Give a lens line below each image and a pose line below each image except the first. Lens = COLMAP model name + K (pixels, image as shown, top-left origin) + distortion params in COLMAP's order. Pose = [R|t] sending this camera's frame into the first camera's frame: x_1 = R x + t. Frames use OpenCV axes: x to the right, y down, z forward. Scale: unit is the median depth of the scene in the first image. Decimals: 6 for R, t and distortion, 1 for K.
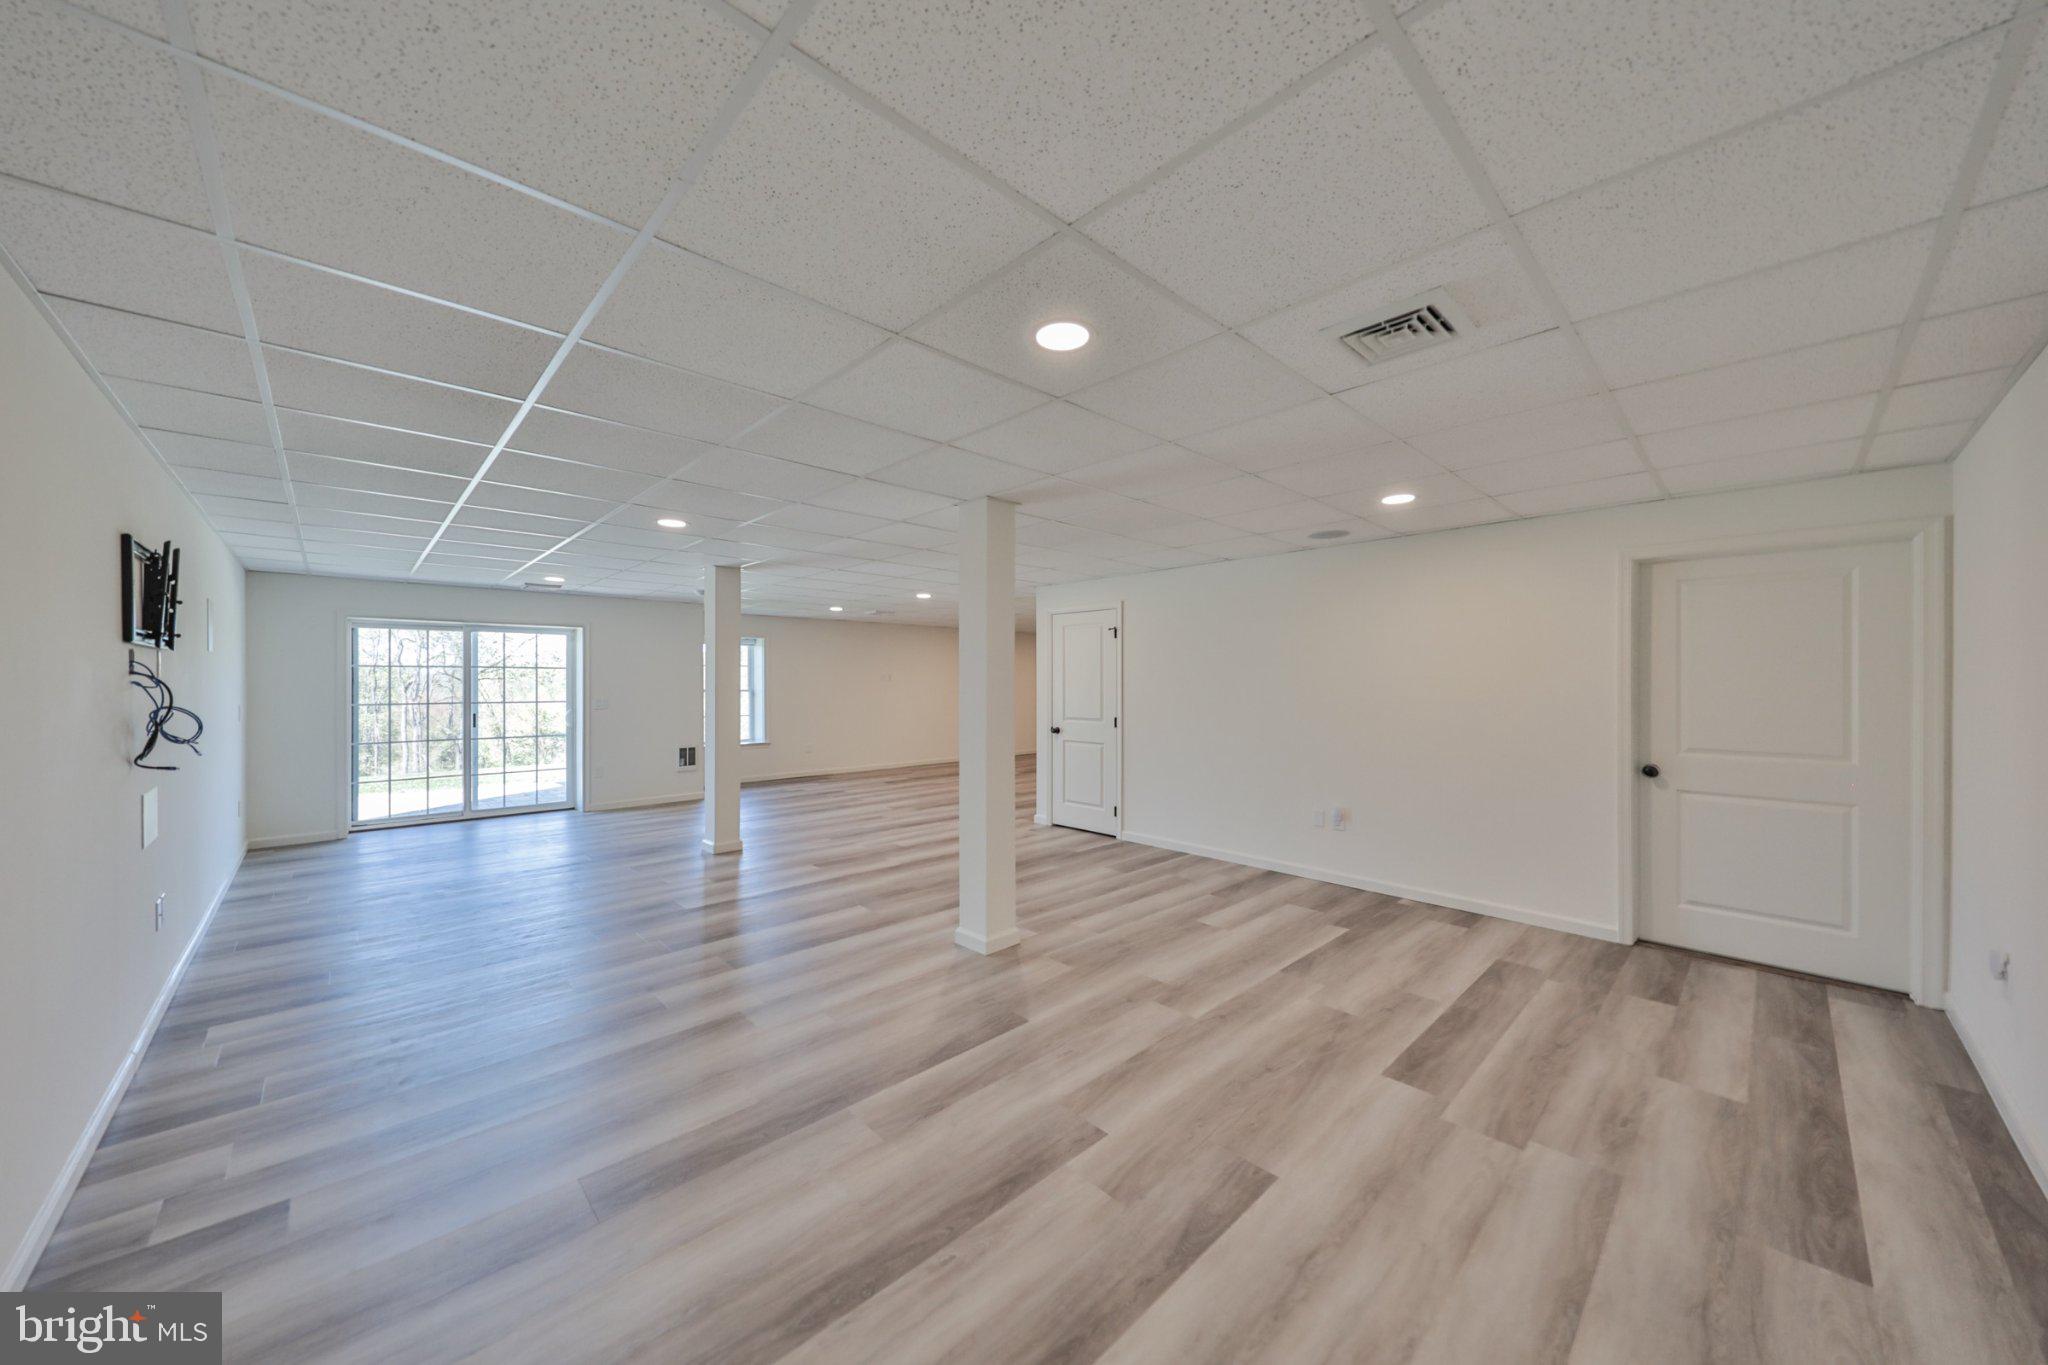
lens RADIAL K [[698.5, 0, 1036.8], [0, 698.5, 679.6], [0, 0, 1]] dist [0.013873, -0.004741]
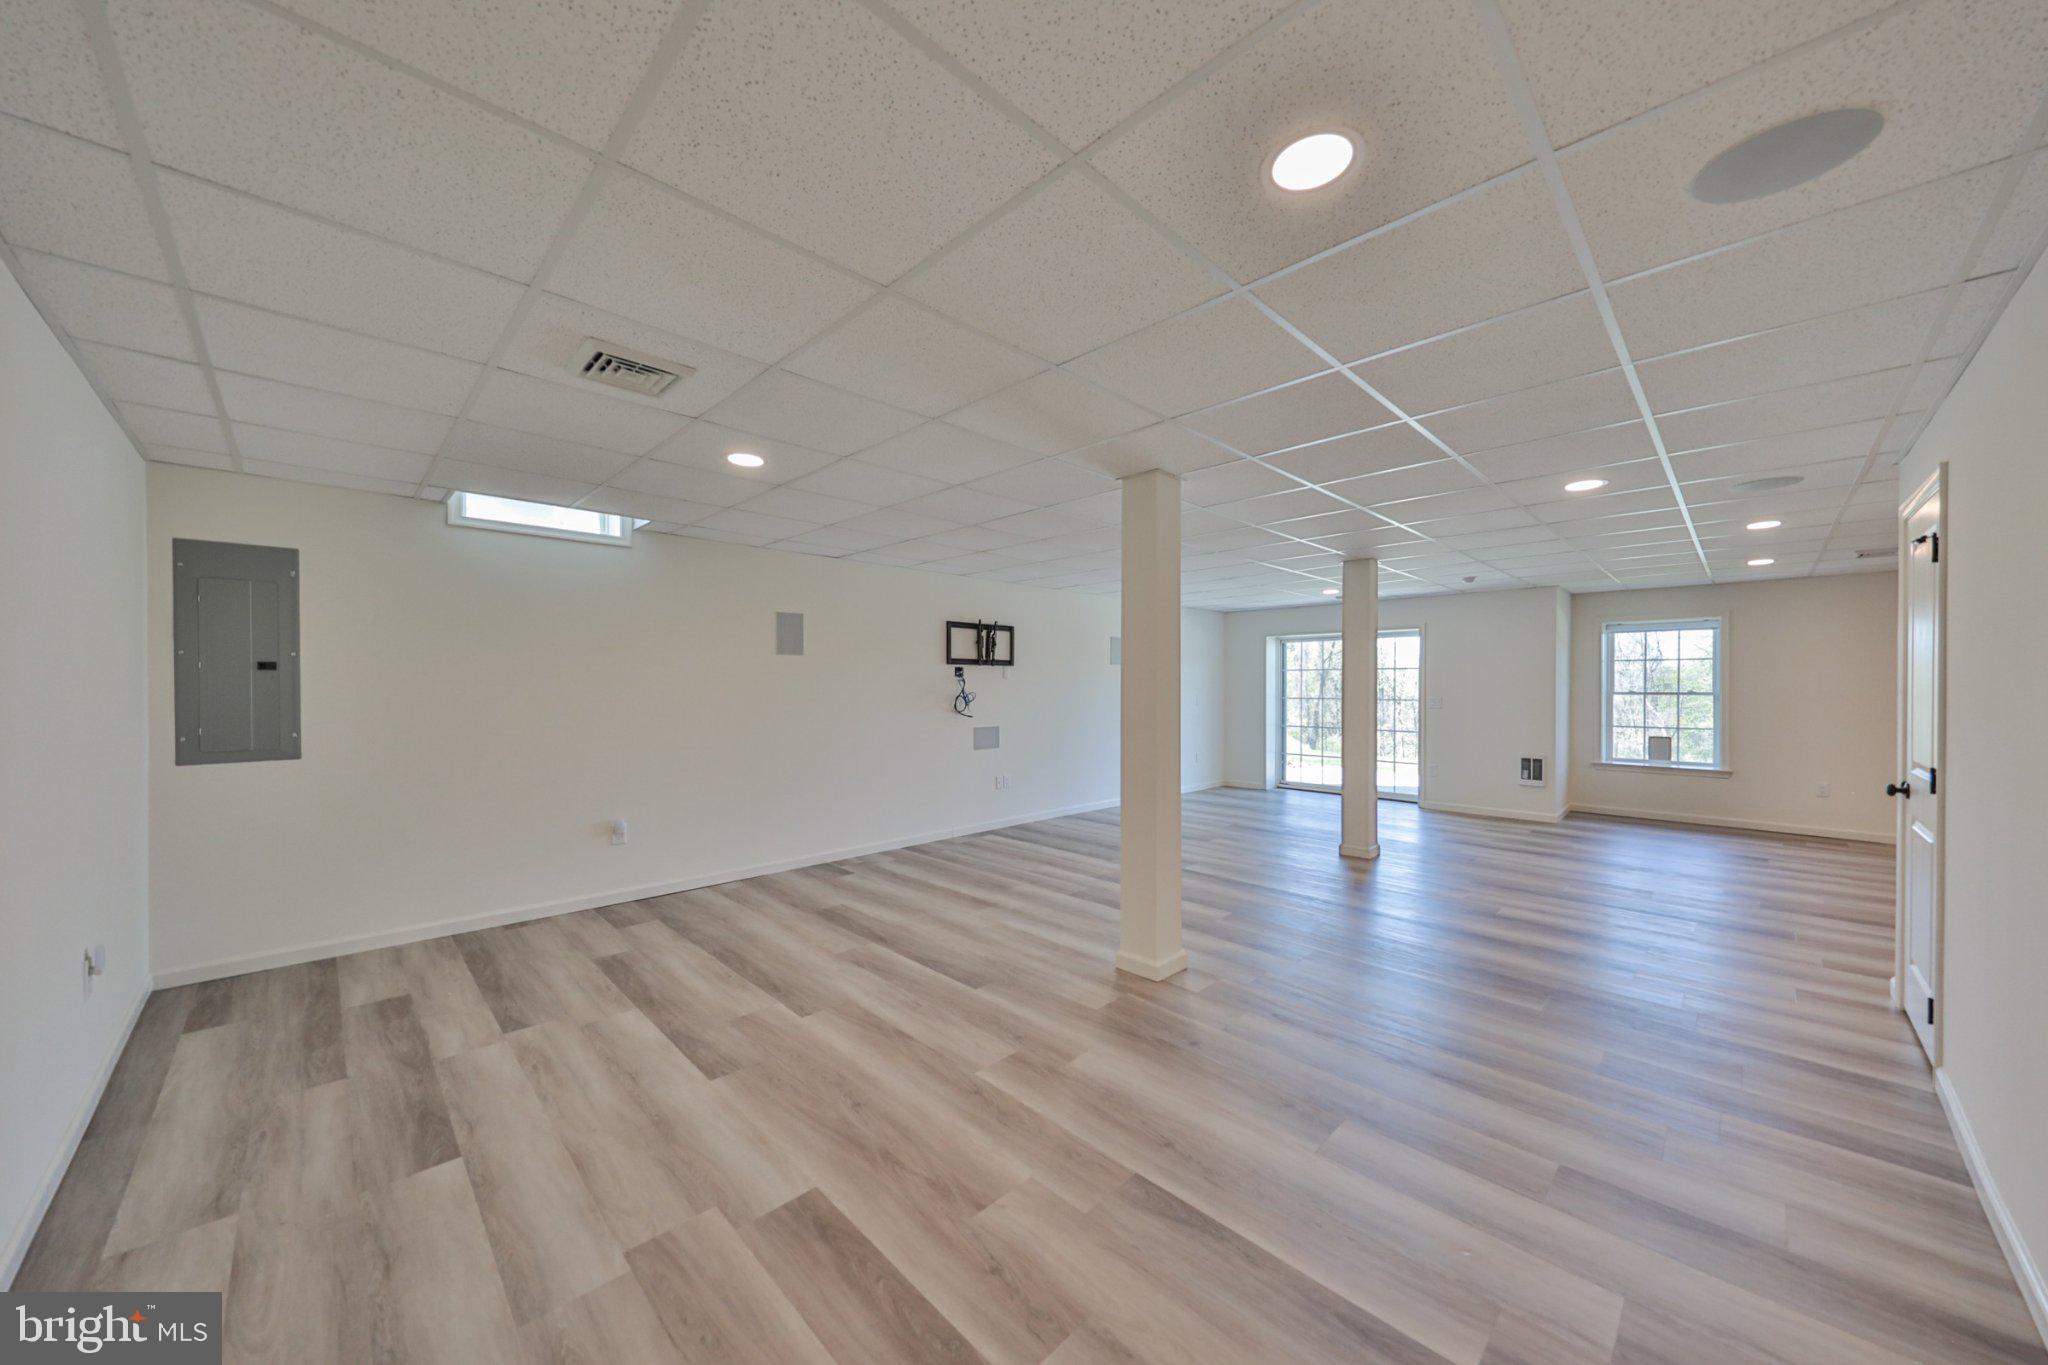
lens RADIAL K [[716.6, 0, 1006.2], [0, 716.6, 684.8], [0, 0, 1]] dist [0.000518, -0.000182]
pose [[0.010827, 0.007818, -0.999911, 1.255057], [-0.004005, 0.999962, 0.007775, 0.009763], [0.999933, 0.003921, 0.010858, 1.186444]]
